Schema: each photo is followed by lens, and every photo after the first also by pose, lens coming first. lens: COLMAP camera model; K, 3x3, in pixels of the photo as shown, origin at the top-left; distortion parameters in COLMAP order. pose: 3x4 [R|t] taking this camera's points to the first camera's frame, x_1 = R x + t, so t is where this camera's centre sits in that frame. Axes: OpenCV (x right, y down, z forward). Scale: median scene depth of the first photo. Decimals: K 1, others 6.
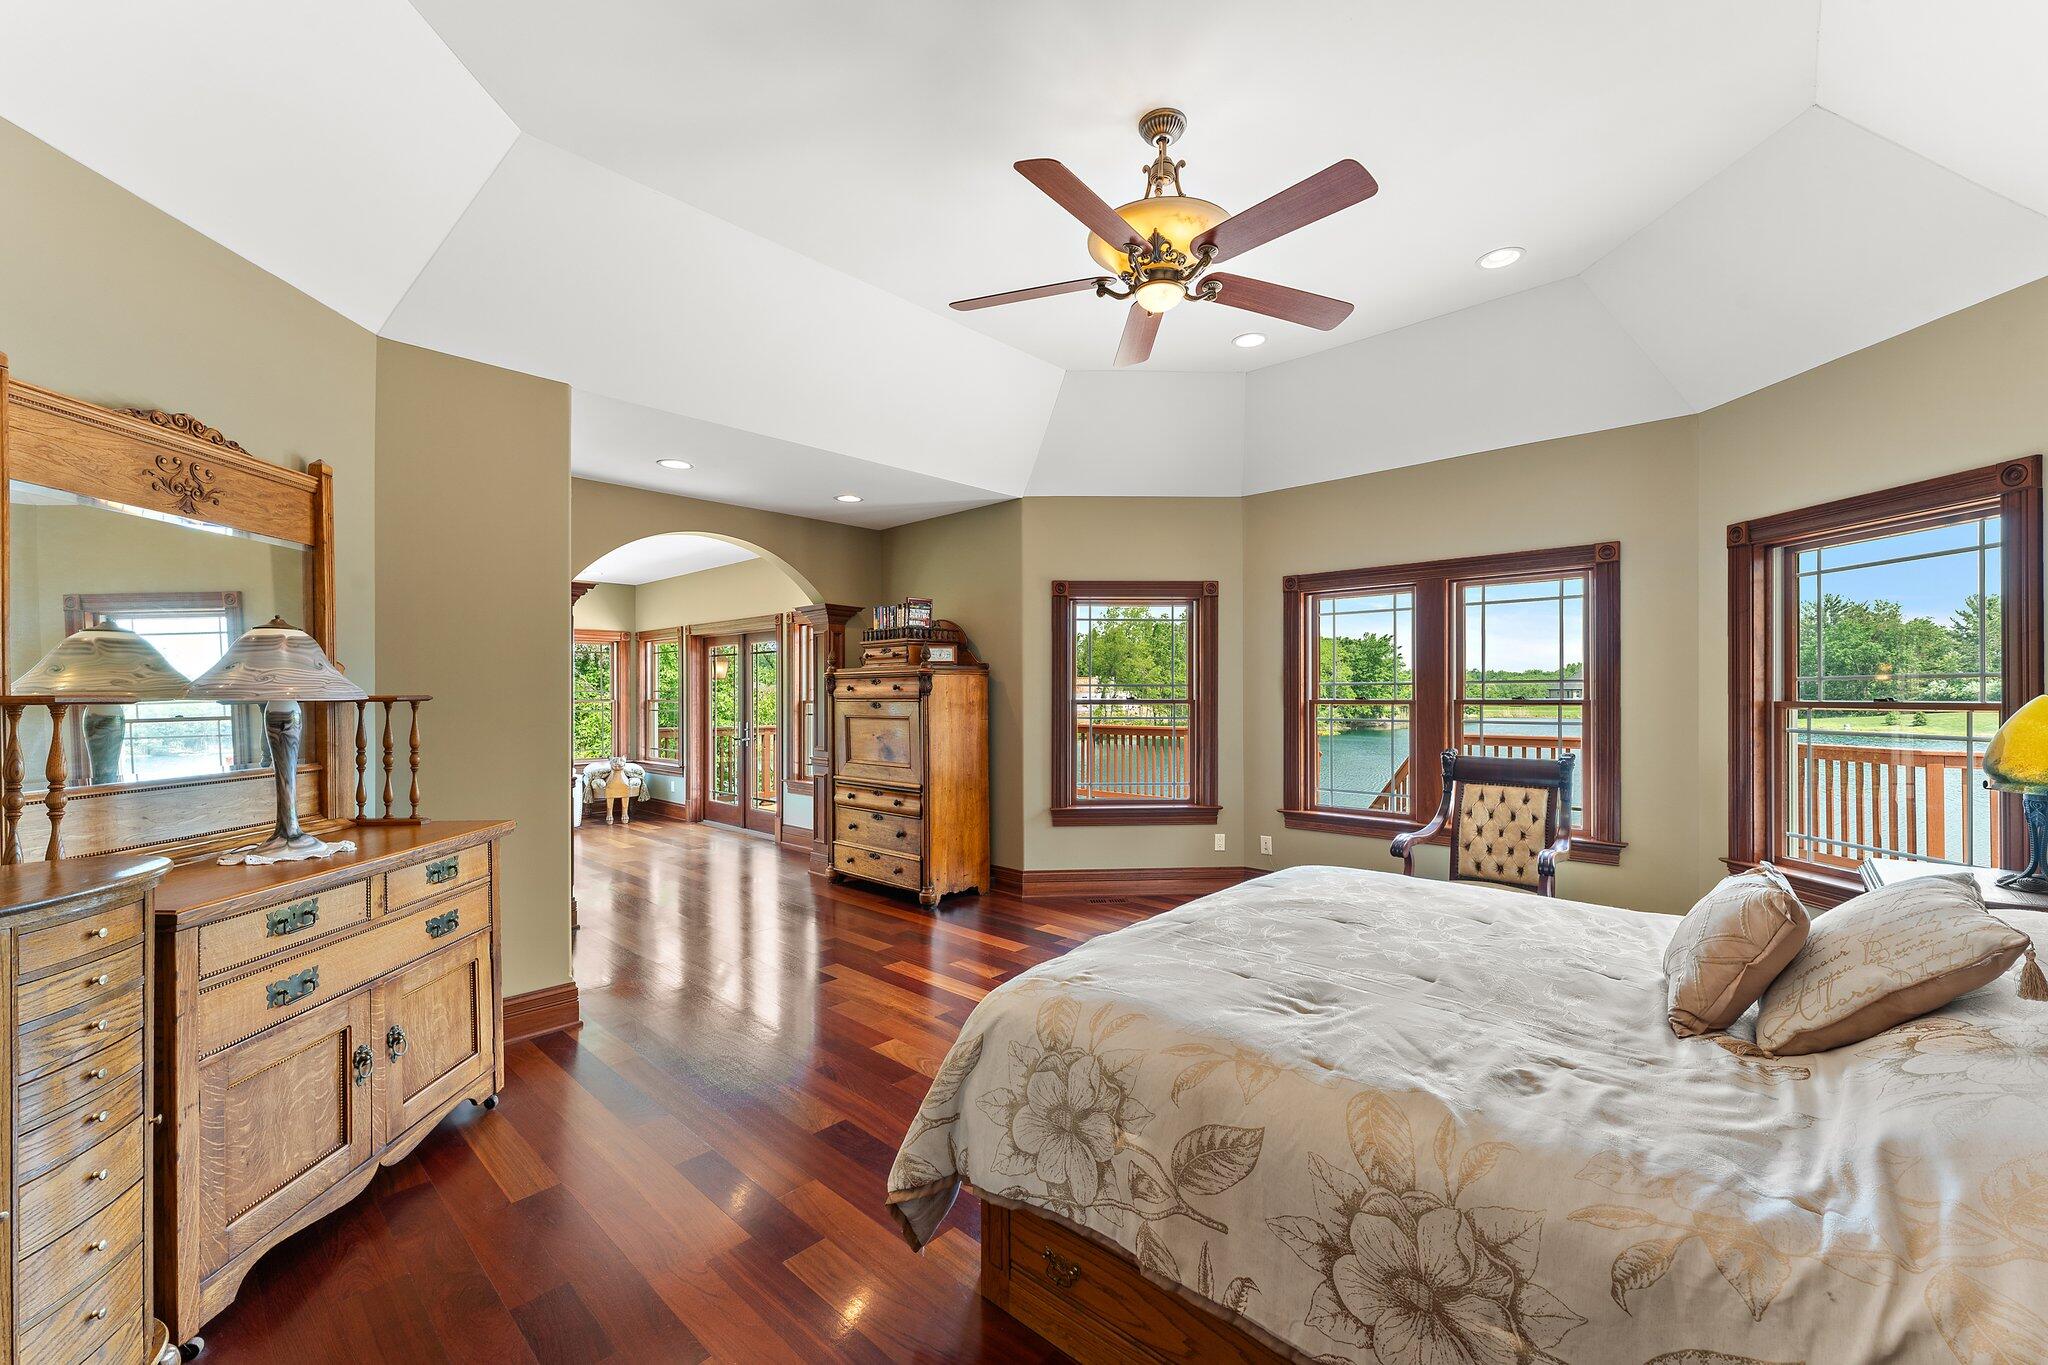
lens RADIAL K [[811.2, 0, 1021.0], [0, 811.2, 691.4], [0, 0, 1]] dist [-0.002205, -0.000196]
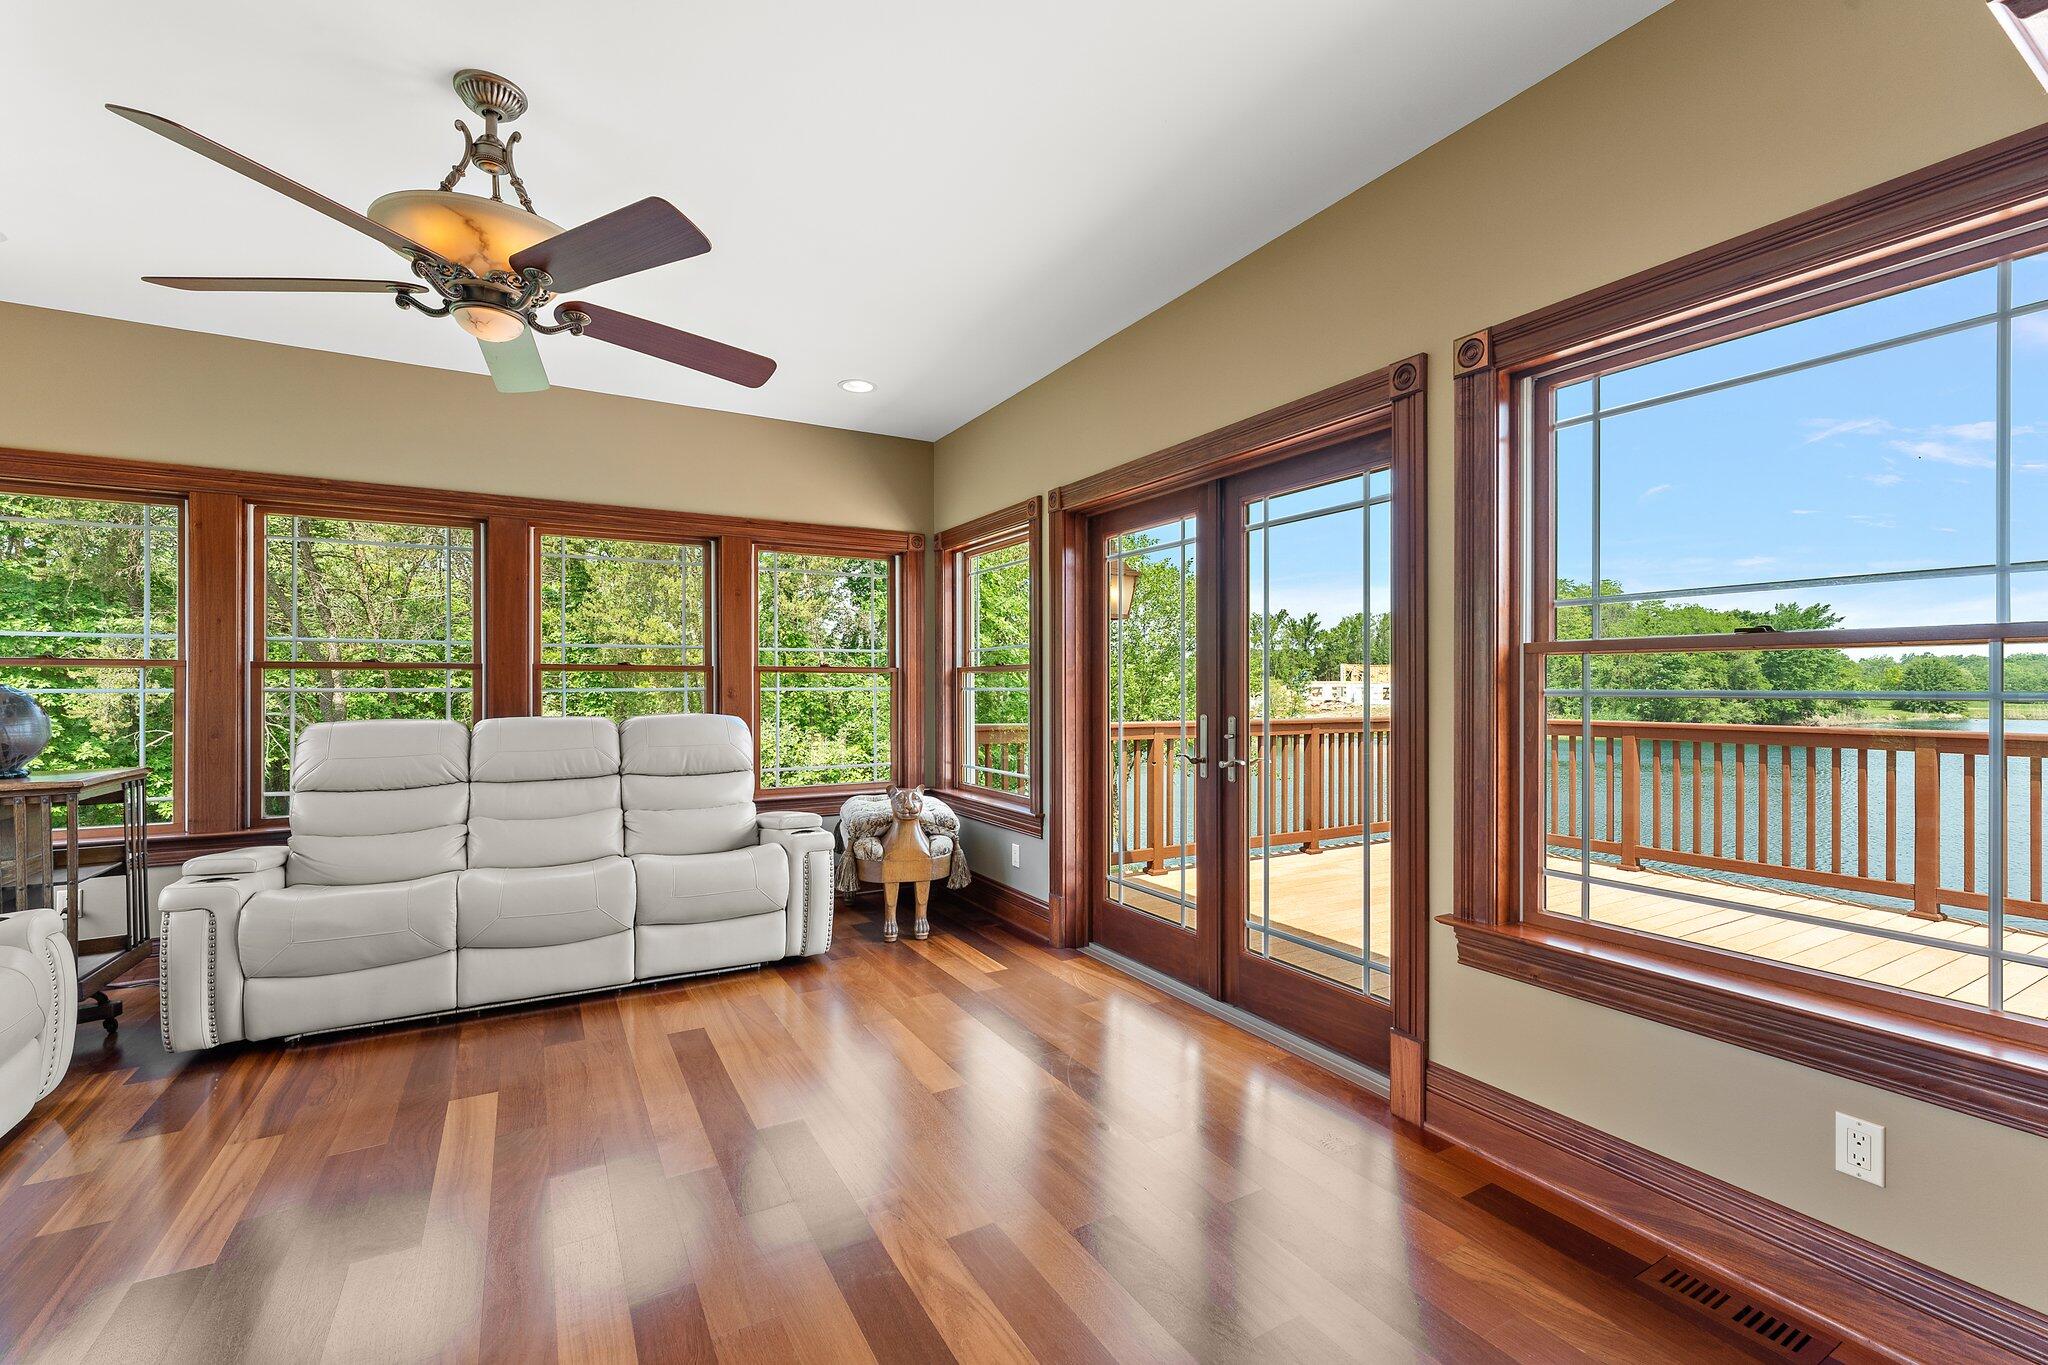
lens RADIAL K [[849.5, 0, 1024.0], [0, 849.5, 682.5], [0, 0, 1]] dist [-0.034739, -0.000008]
pose [[0.954784, 0.000480, -0.297301, -0.291849], [0.000603, 0.999994, 0.003552, 0.019577], [0.297301, -0.003571, 0.954777, 0.563557]]
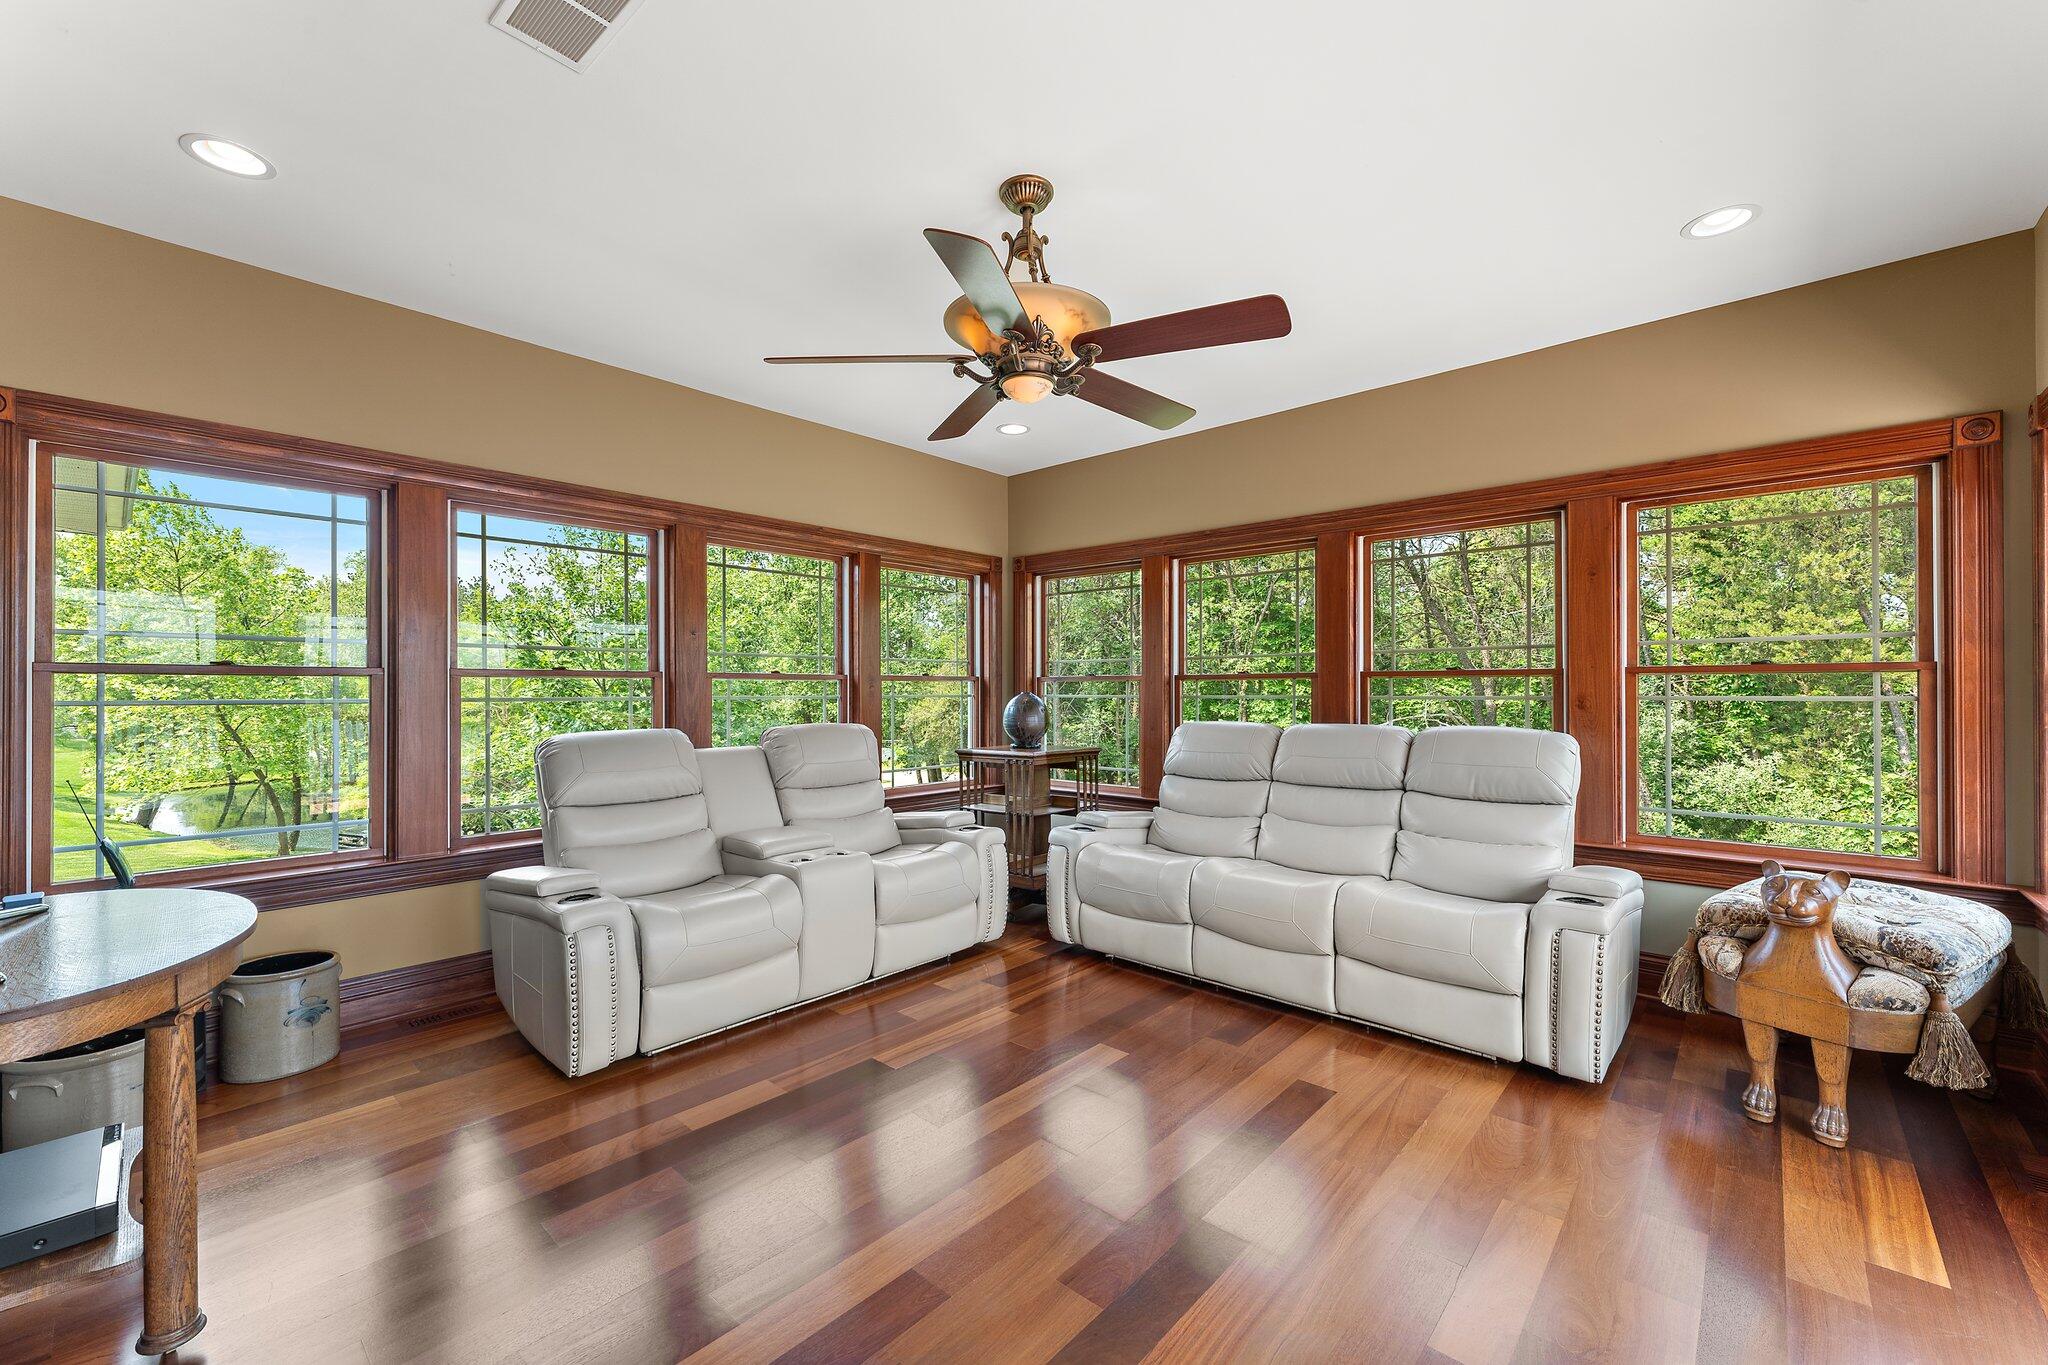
lens RADIAL K [[811.2, 0, 1021.0], [0, 811.2, 691.4], [0, 0, 1]] dist [-0.002205, -0.000196]
pose [[0.001633, 0.001550, -0.999997, -0.234115], [0.007660, 0.999969, 0.001562, 0.019657], [0.999969, -0.007662, 0.001621, 0.739686]]
